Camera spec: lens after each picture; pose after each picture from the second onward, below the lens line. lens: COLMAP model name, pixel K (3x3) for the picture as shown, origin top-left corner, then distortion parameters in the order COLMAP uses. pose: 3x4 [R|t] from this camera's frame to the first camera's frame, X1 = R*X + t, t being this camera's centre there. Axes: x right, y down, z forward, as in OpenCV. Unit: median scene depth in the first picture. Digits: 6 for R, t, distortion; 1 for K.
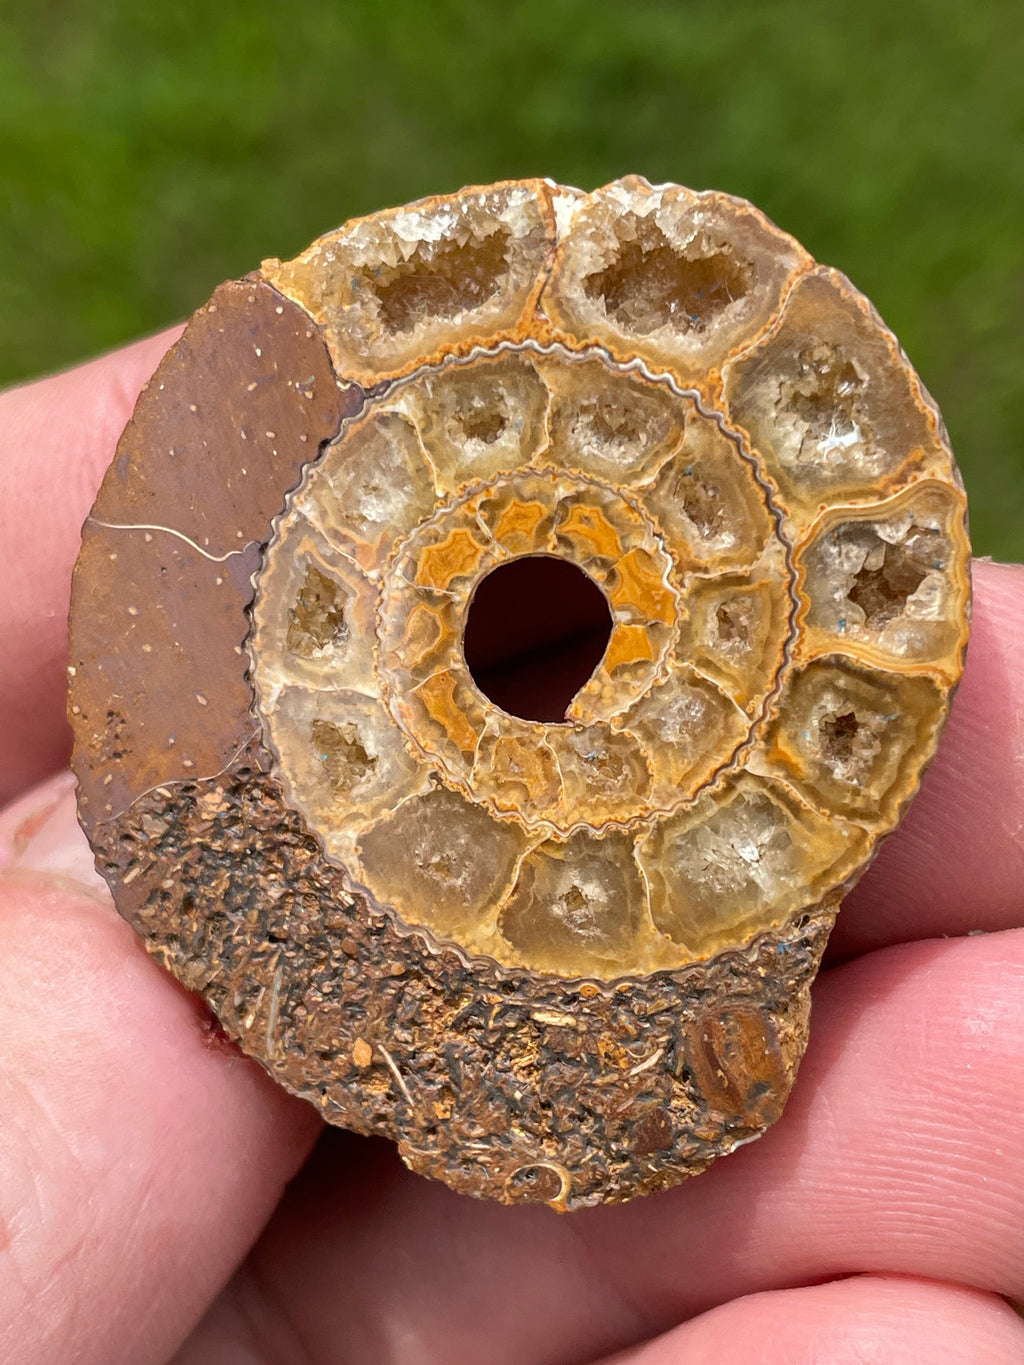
lens RADIAL K [[2367.8, 0, 532.0], [0, 2367.8, 713.5], [0, 0, 1]] dist [0.169768, 0.000000]
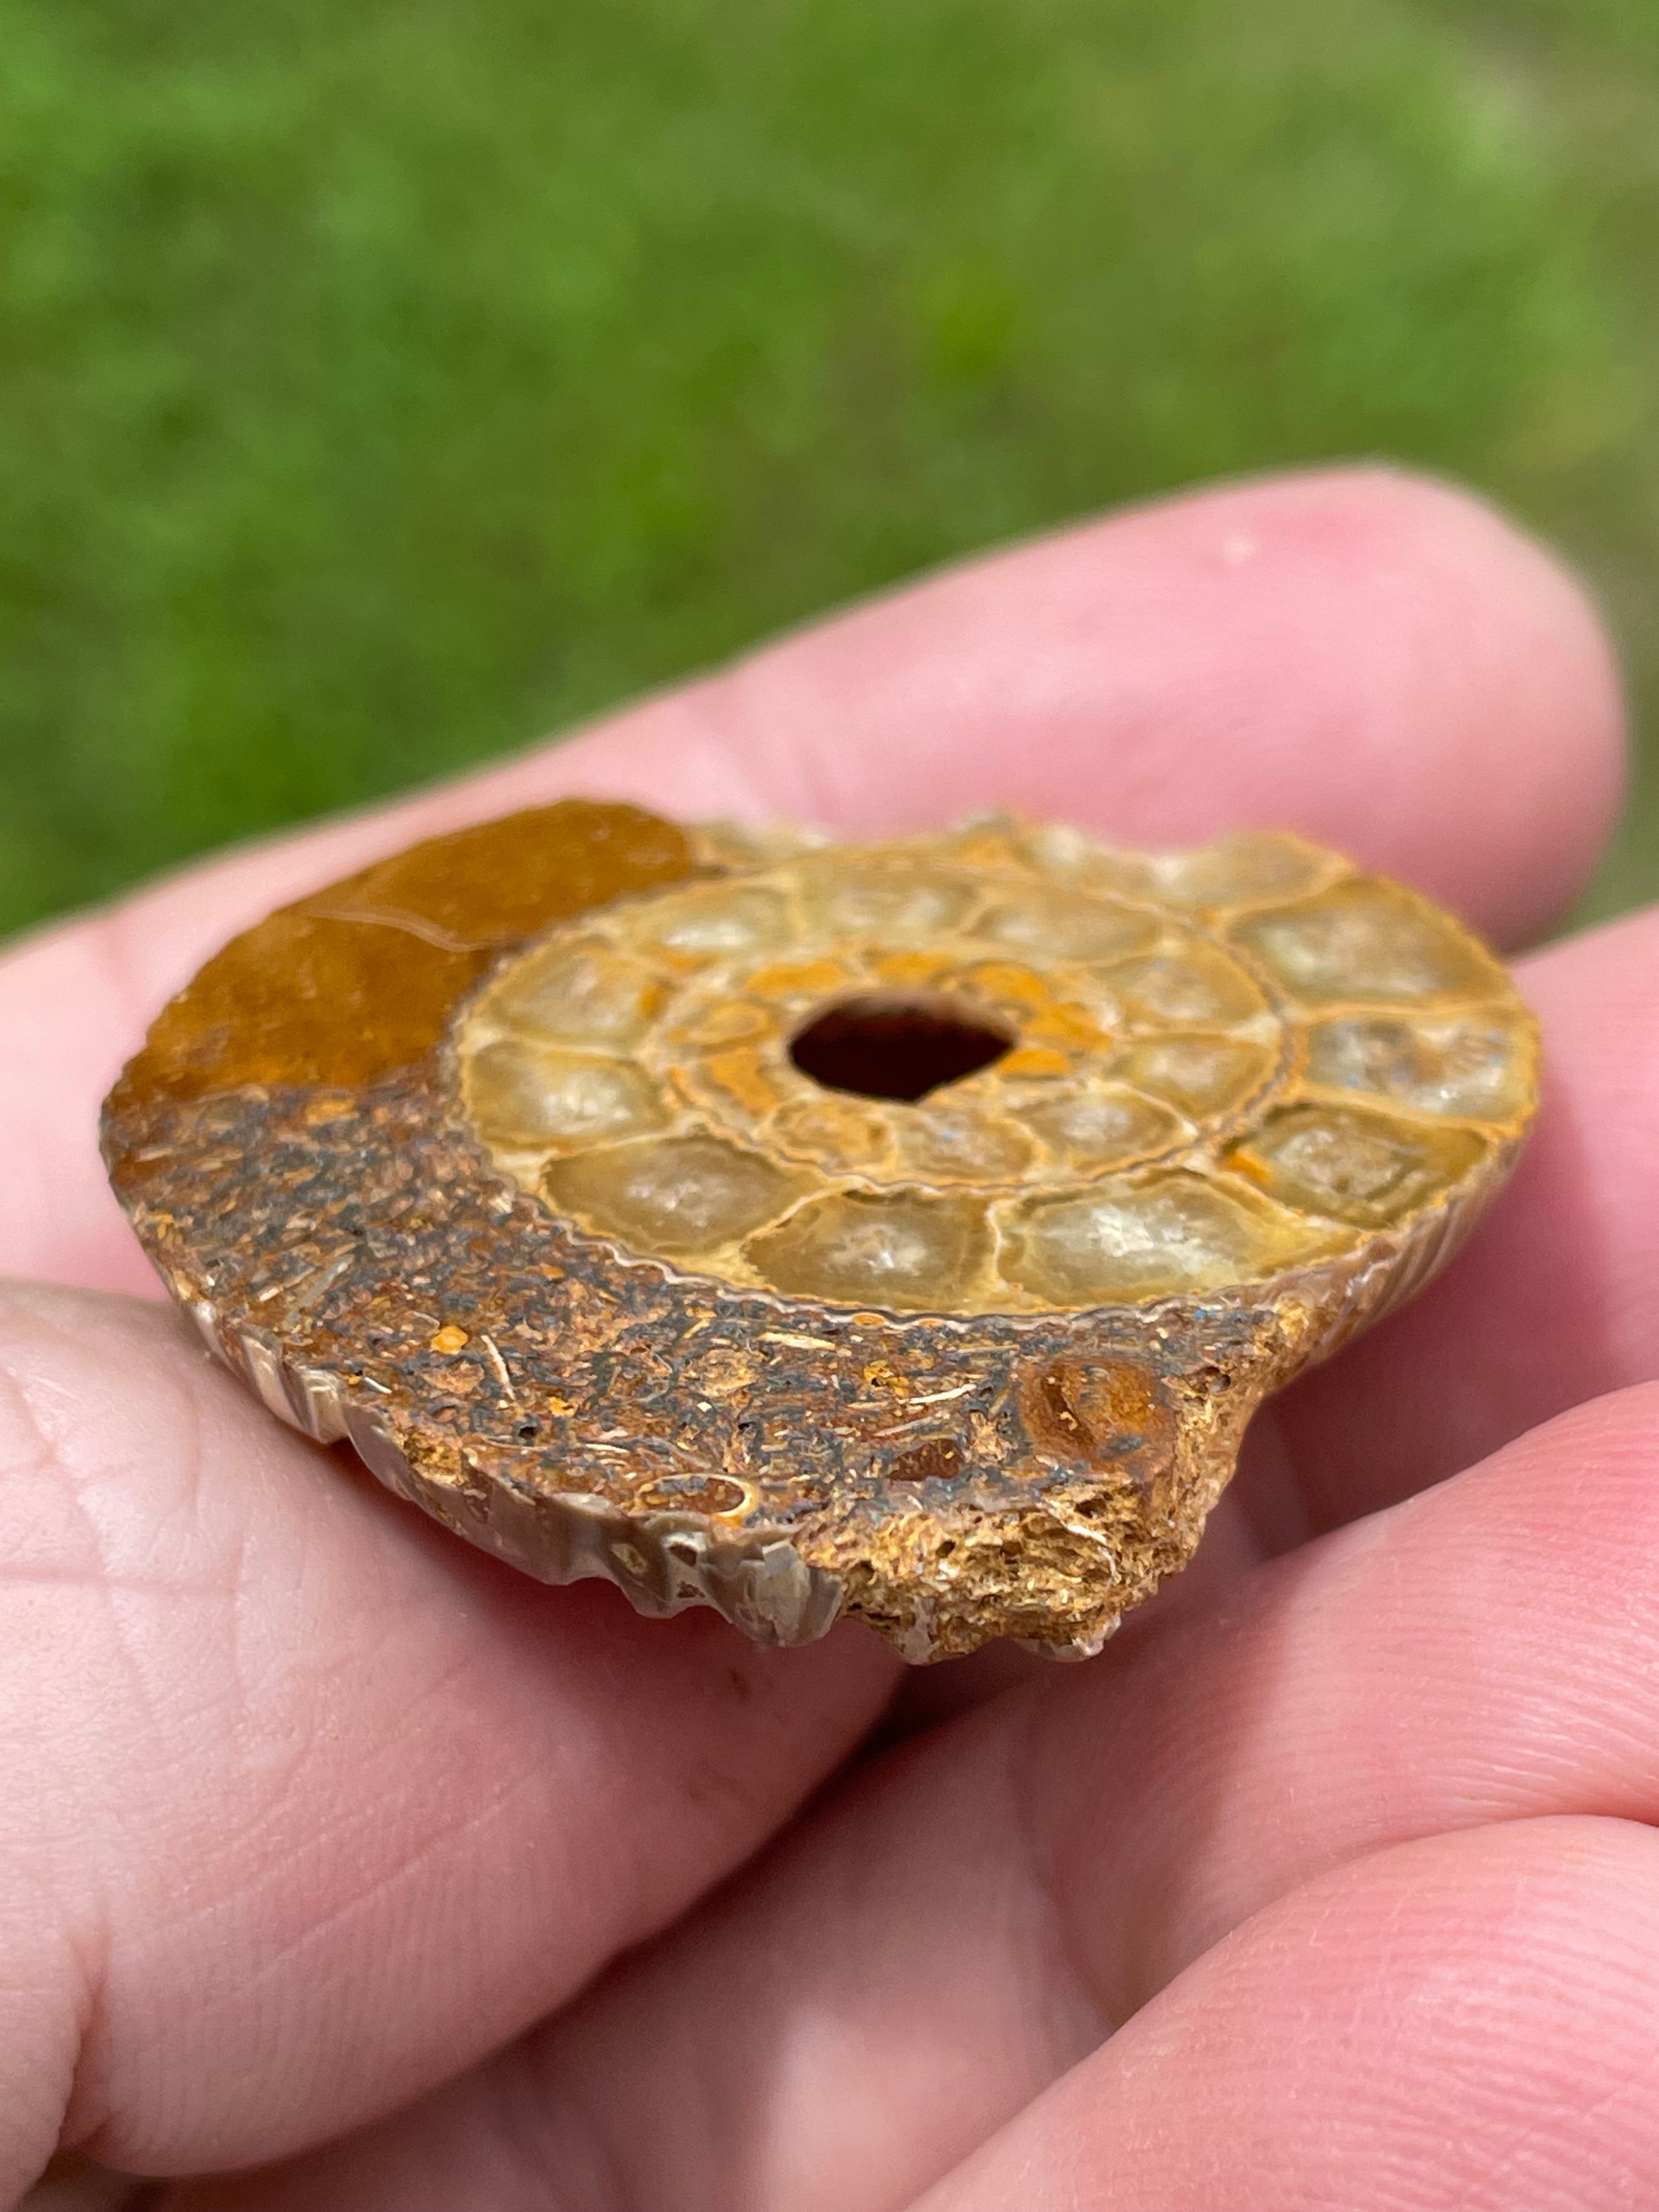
lens RADIAL K [[3837.1, 0, 835.8], [0, 3837.1, 1113.9], [0, 0, 1]] dist [0.169768, 0.000000]
pose [[0.949114, 0.306084, -0.074132, 0.072206], [-0.207130, 0.429373, -0.879054, 0.948667], [-0.237234, 0.849678, 0.470923, 0.506393]]
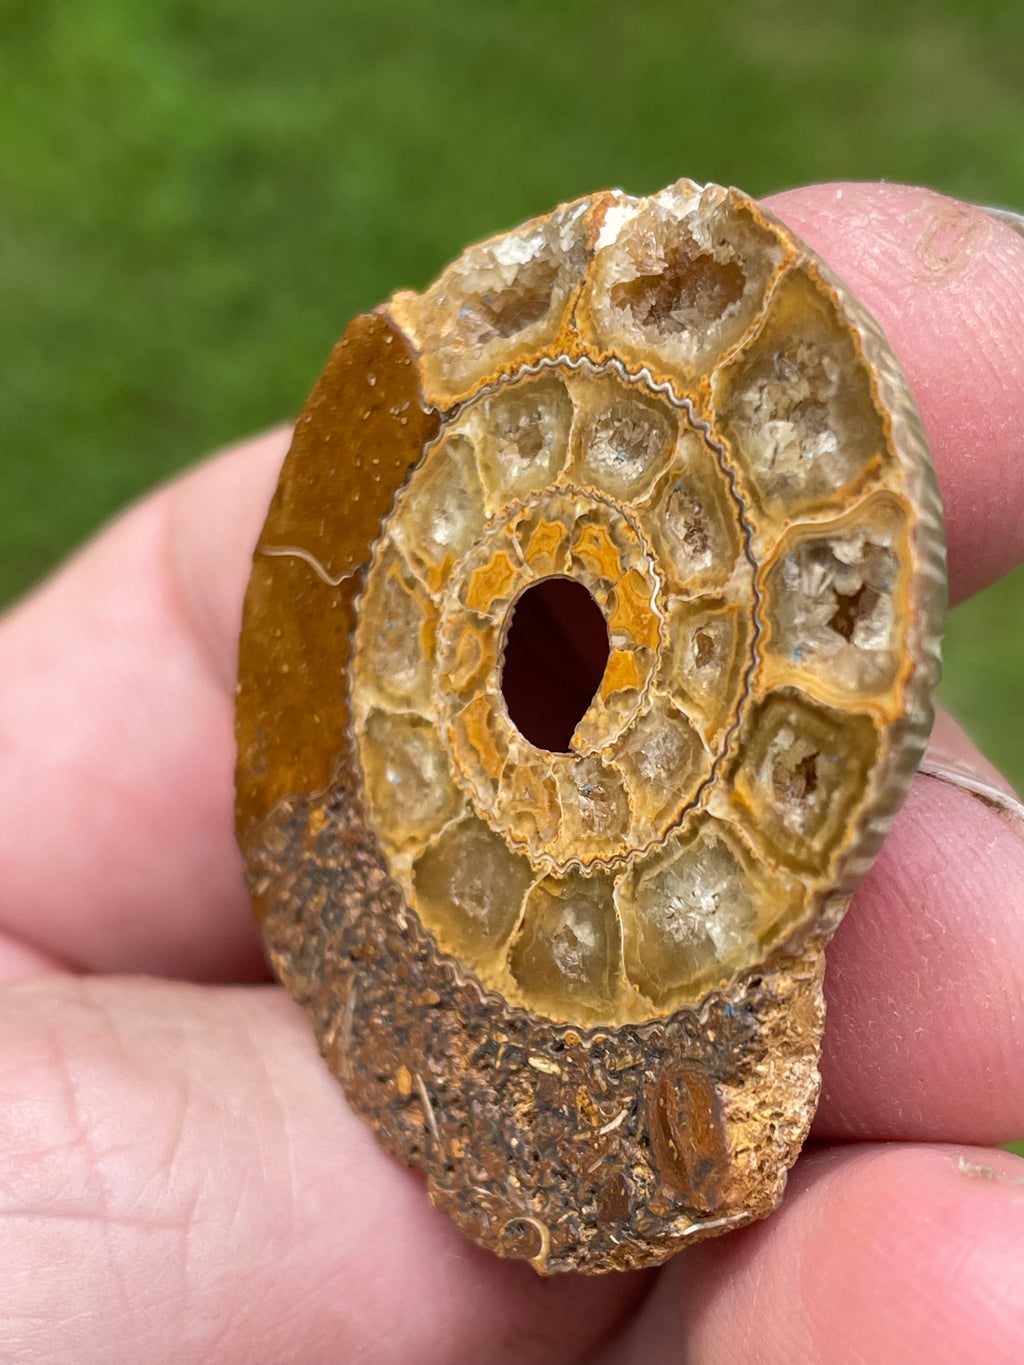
lens RADIAL K [[2367.8, 0, 547.8], [0, 2367.8, 725.9], [0, 0, 1]] dist [0.169768, 0.000000]
pose [[0.841982, 0.042814, -0.537804, 0.518839], [-0.074585, 0.996512, -0.037439, 0.029376], [0.534325, 0.071635, 0.842238, 0.195047]]
